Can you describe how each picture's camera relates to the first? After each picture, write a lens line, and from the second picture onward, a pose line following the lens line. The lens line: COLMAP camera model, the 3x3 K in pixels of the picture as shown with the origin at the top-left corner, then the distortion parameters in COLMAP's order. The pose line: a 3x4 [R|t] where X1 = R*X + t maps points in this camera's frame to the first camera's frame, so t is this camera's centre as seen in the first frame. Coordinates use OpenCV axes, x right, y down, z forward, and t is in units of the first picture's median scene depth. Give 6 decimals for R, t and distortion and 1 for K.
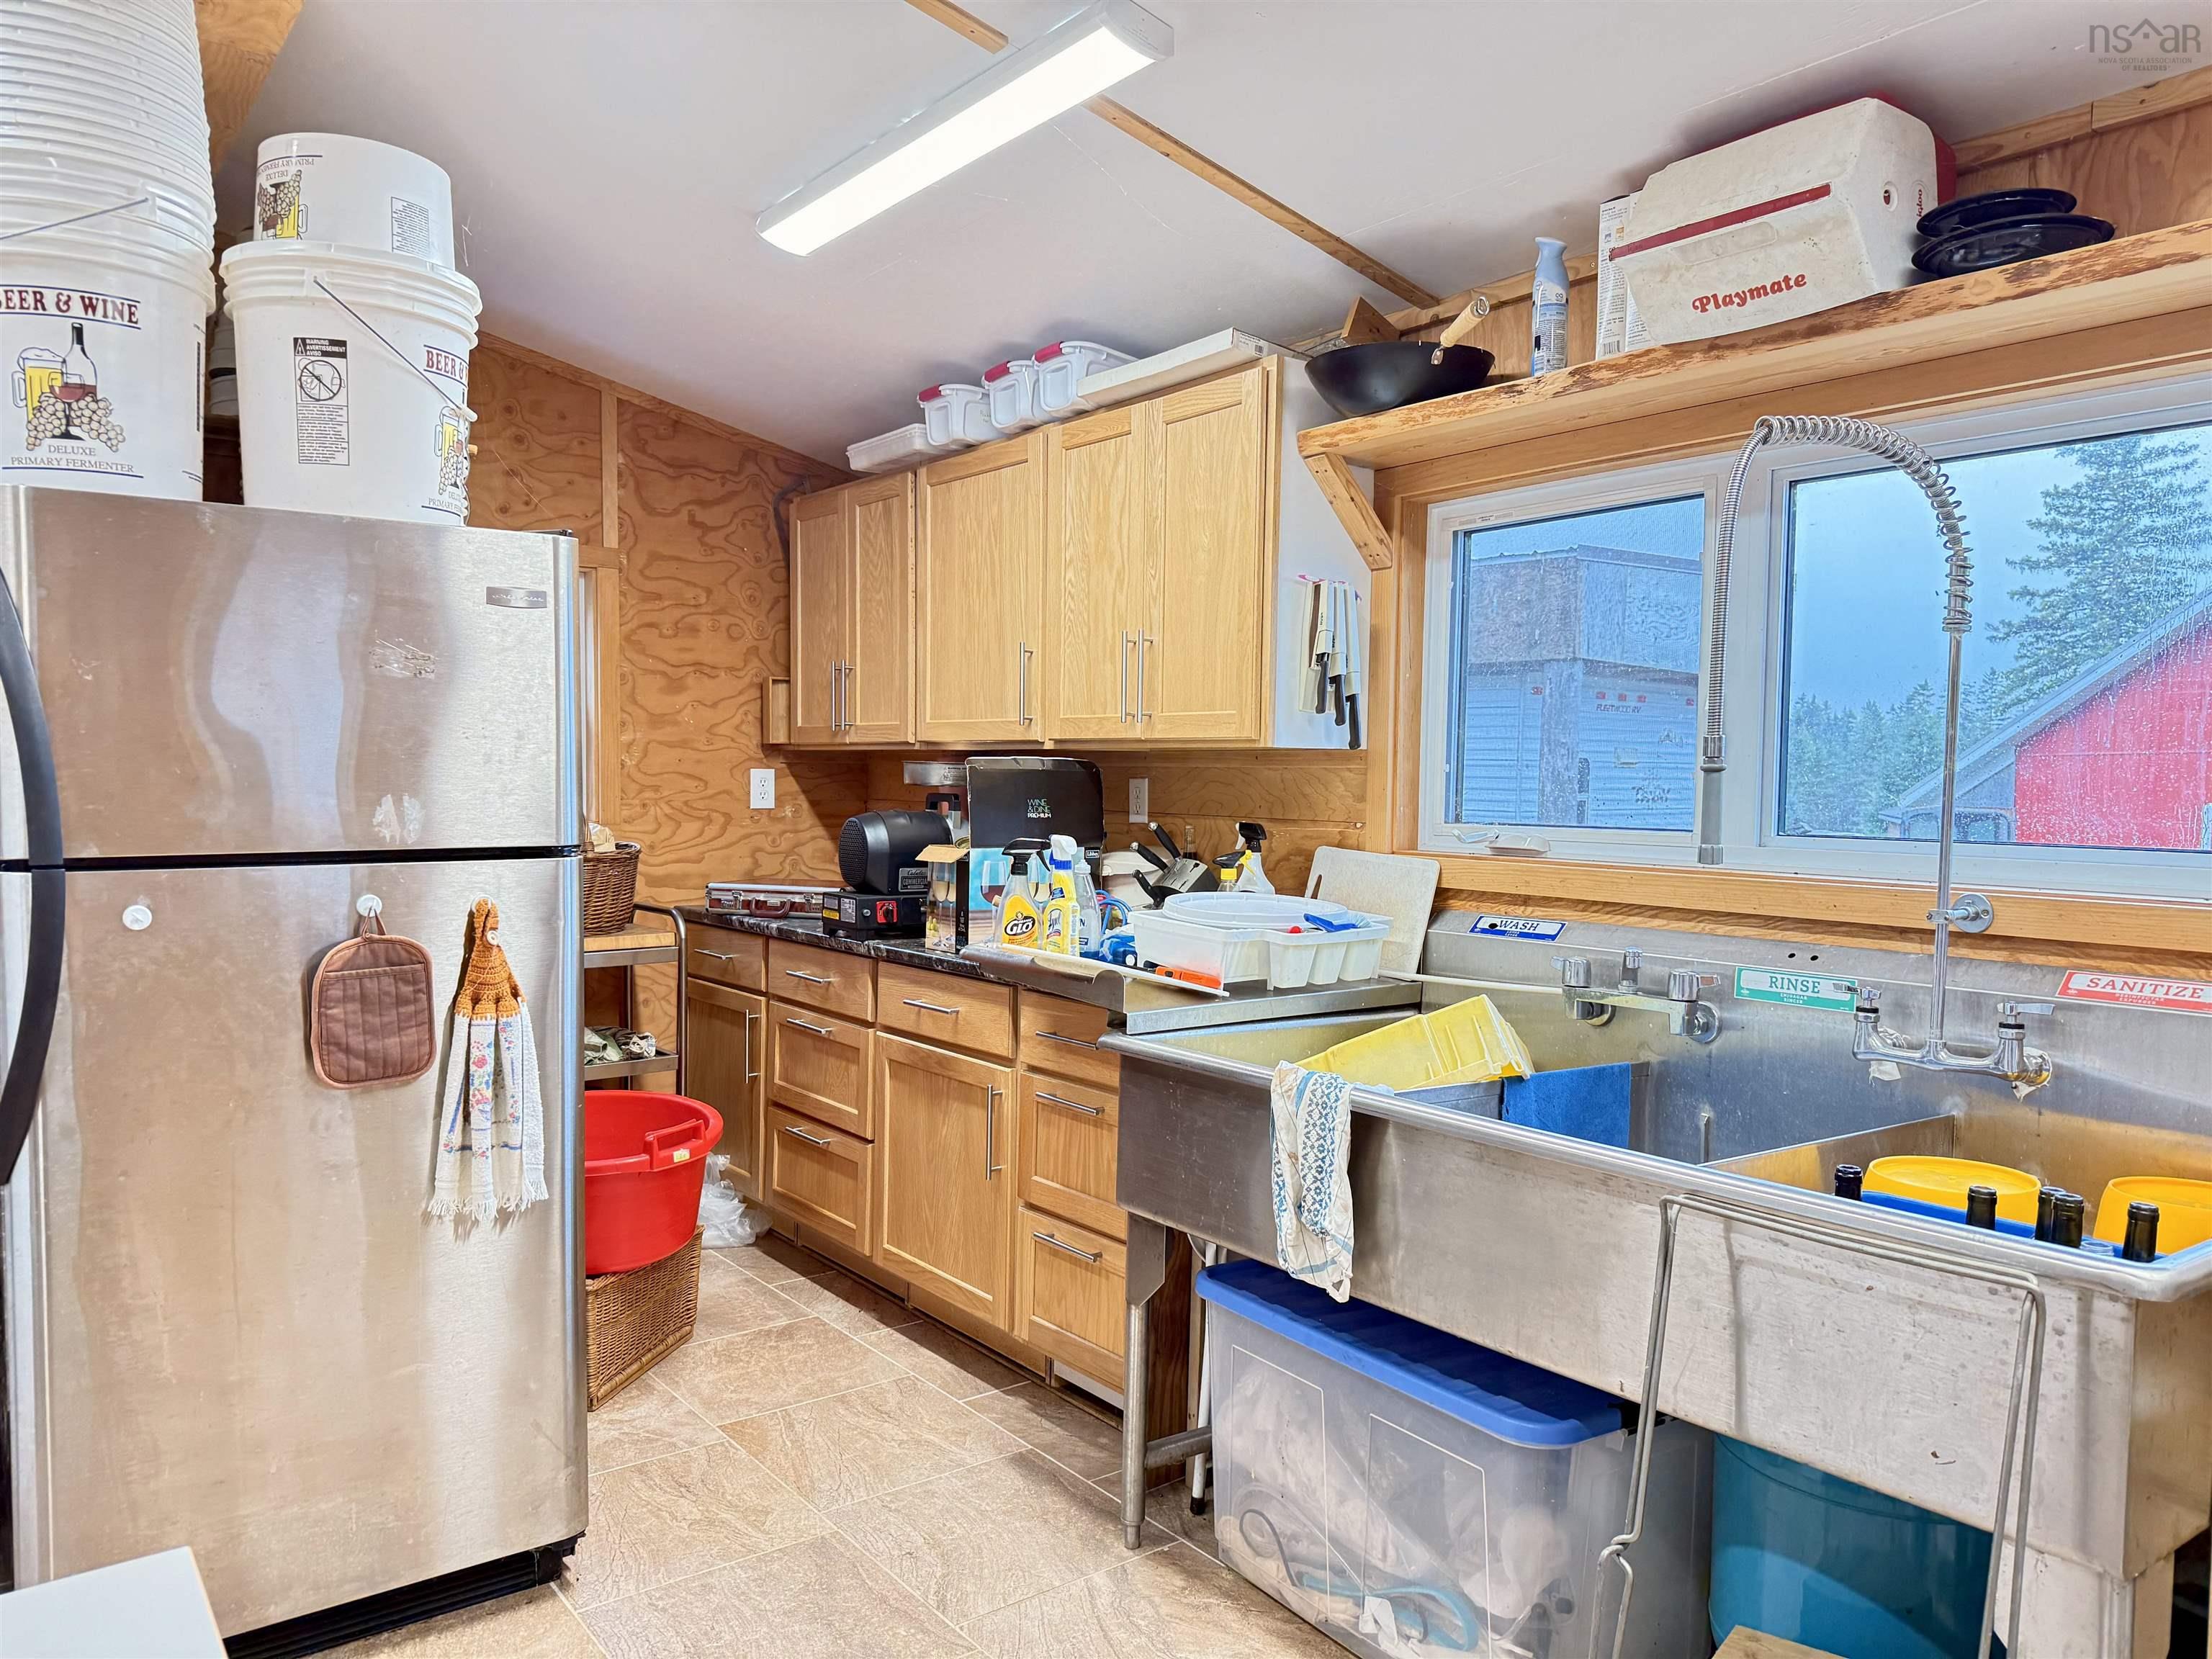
lens RADIAL K [[1562.4, 0, 1106.0], [0, 1562.4, 829.5], [0, 0, 1]] dist [0.106923, -0.142229]
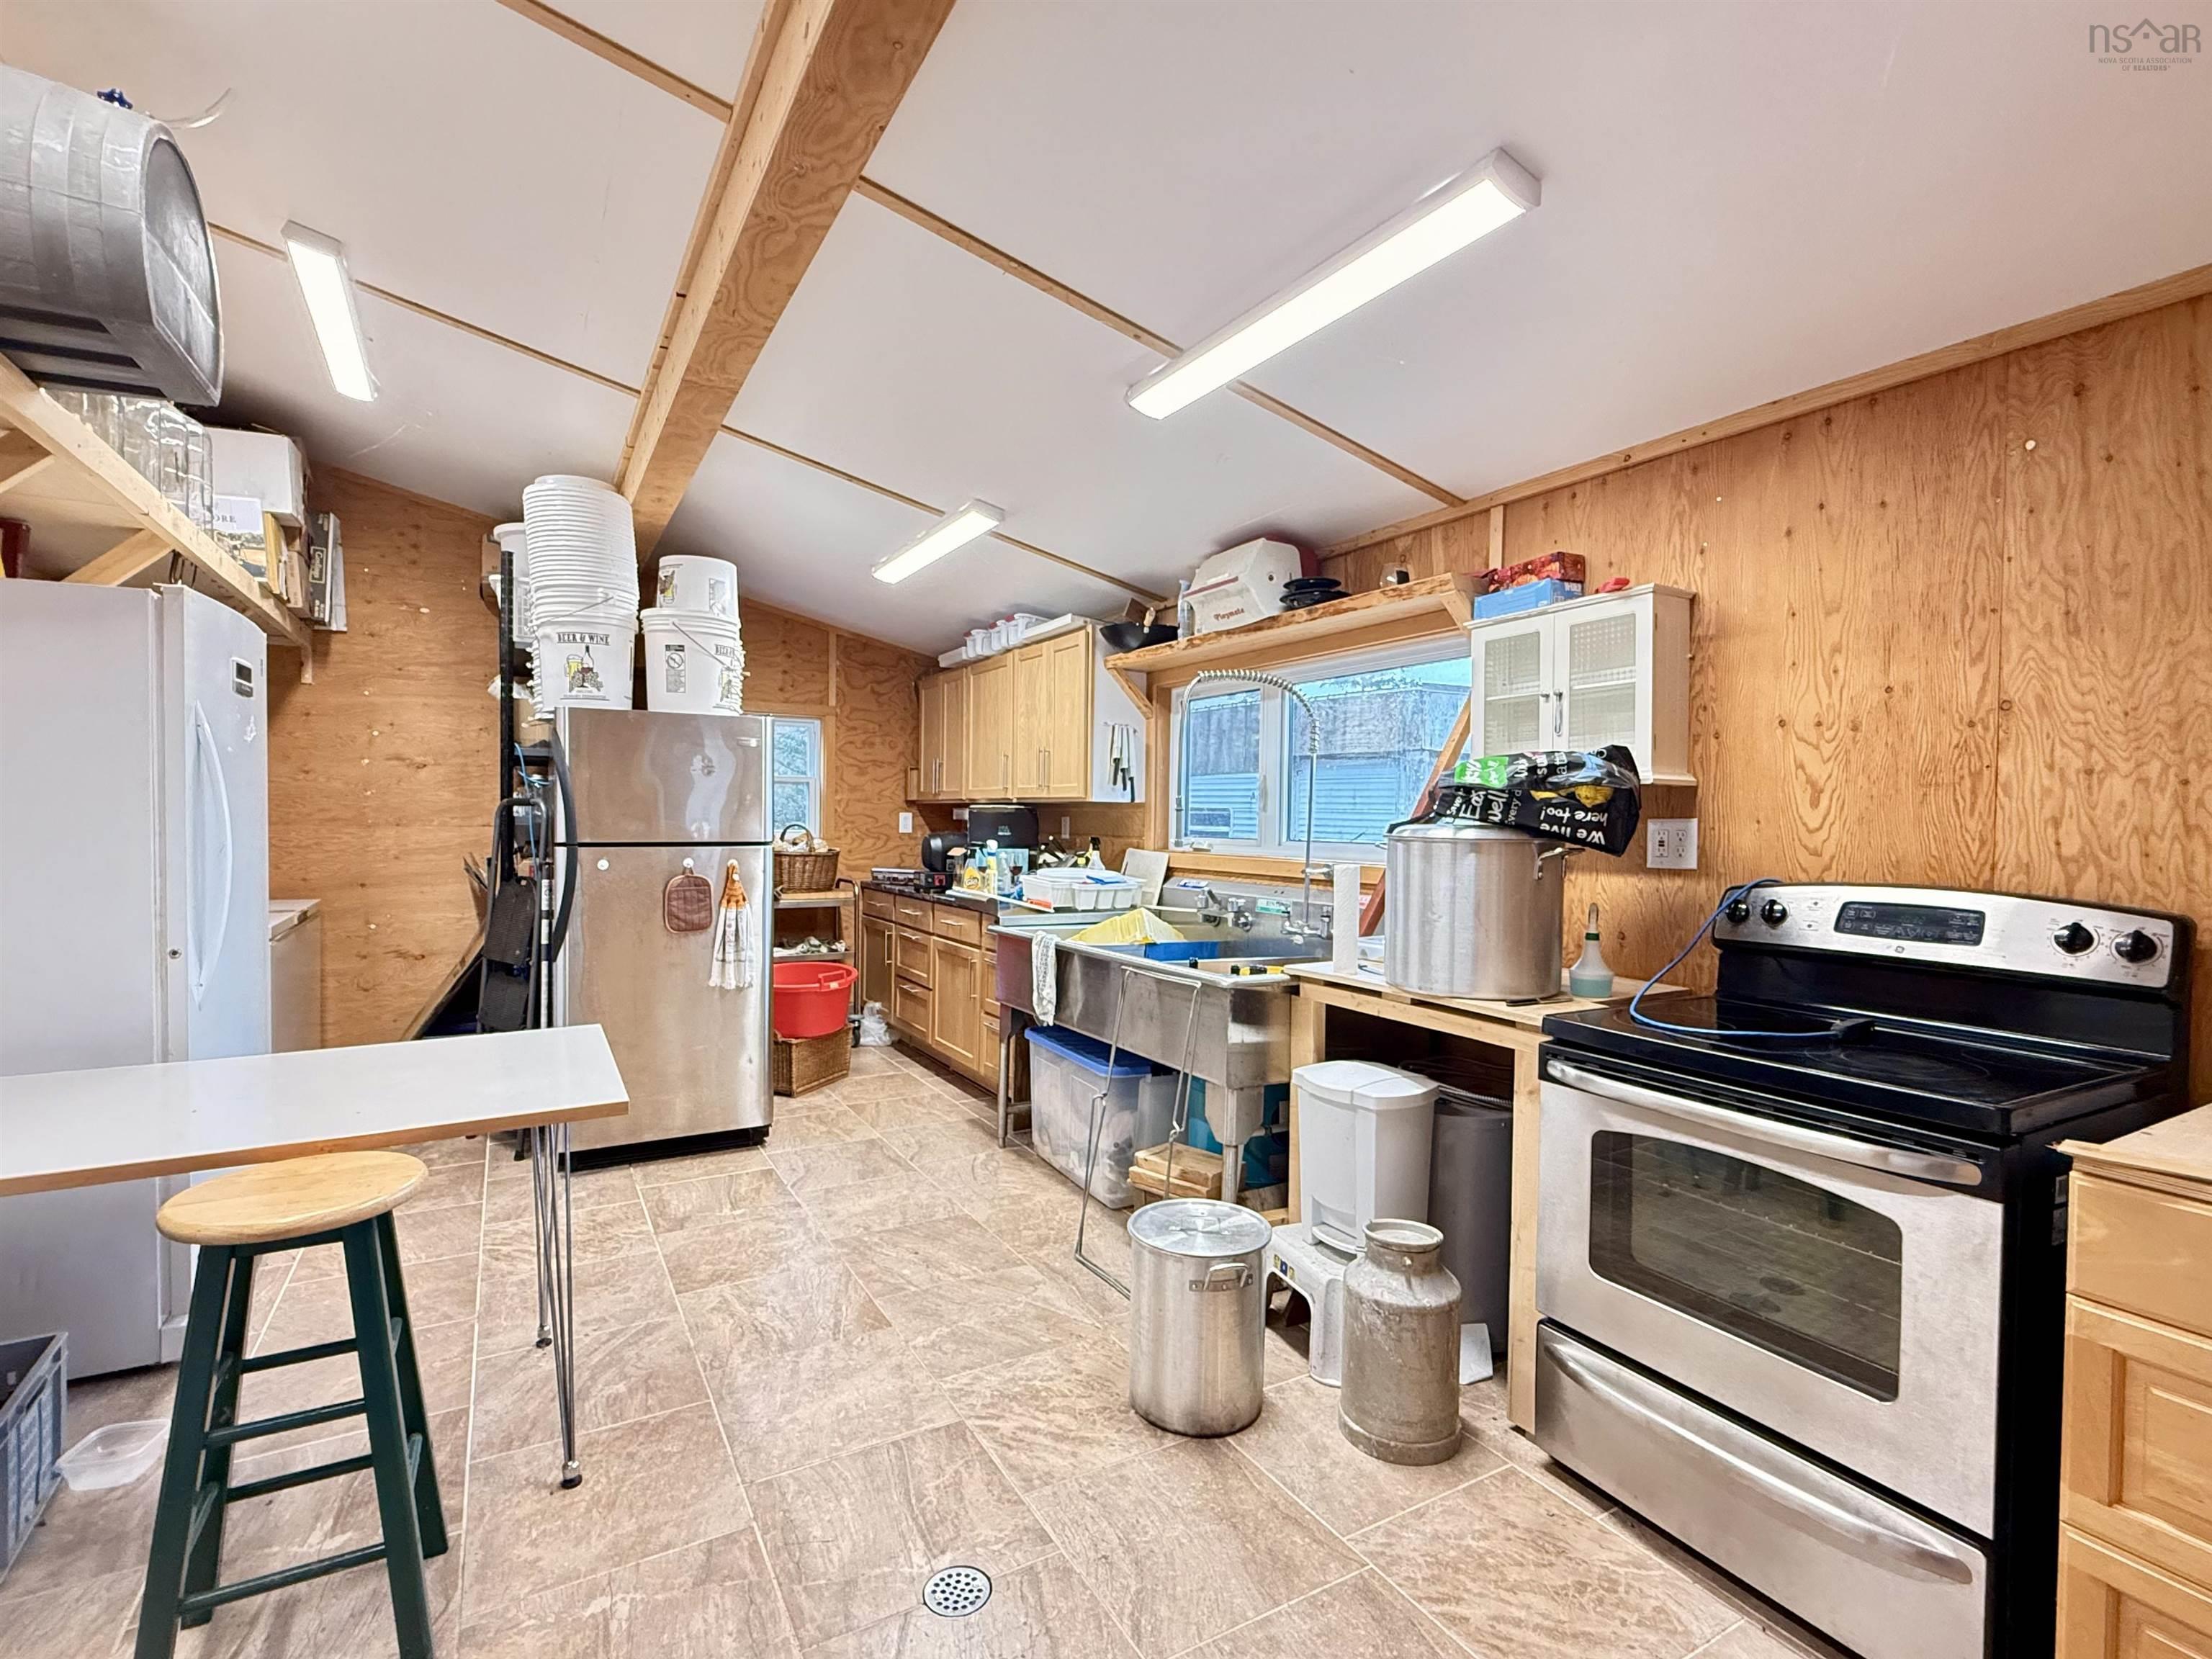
lens RADIAL K [[1046.9, 0, 1103.2], [0, 1046.9, 822.4], [0, 0, 1]] dist [-0.000340, 0.000030]
pose [[0.991624, 0.002018, -0.129144, 0.296541], [-0.006442, 0.999406, -0.033845, 0.024676], [0.128999, 0.034393, 0.991048, -0.418210]]
